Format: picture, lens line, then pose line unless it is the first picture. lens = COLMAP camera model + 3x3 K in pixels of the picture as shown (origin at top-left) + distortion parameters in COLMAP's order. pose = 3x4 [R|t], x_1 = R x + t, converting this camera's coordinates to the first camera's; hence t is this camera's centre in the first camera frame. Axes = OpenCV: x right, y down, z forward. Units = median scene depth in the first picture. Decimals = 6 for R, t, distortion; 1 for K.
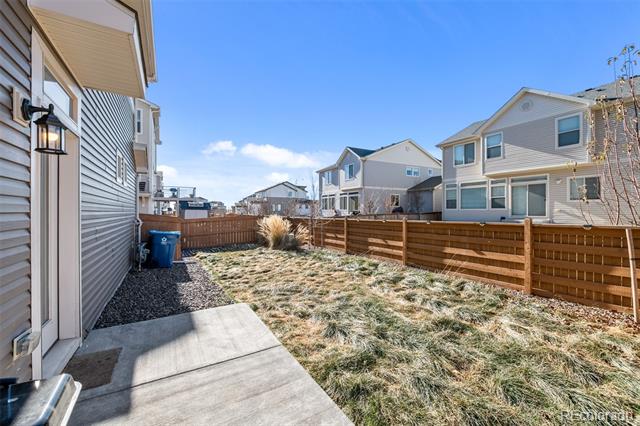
lens RADIAL K [[253.9, 0, 320.1], [0, 253.9, 211.1], [0, 0, 1]] dist [-0.001773, -0.000481]
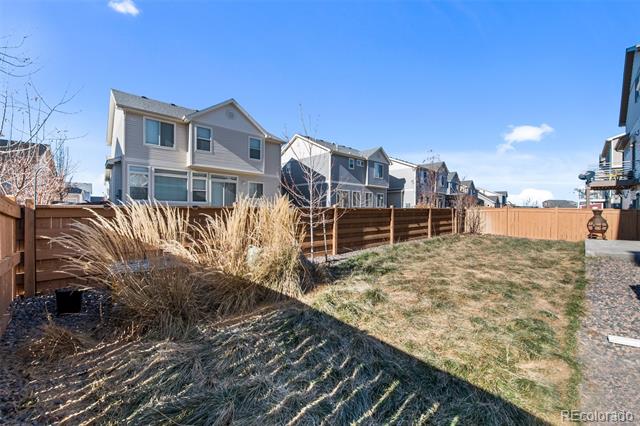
lens RADIAL K [[253.9, 0, 320.1], [0, 253.9, 211.1], [0, 0, 1]] dist [-0.001773, -0.000481]
pose [[-0.235206, -0.002869, 0.971941, -0.399026], [-0.005350, 0.999984, 0.001657, 0.023787], [-0.971931, -0.004810, -0.235217, 0.805950]]
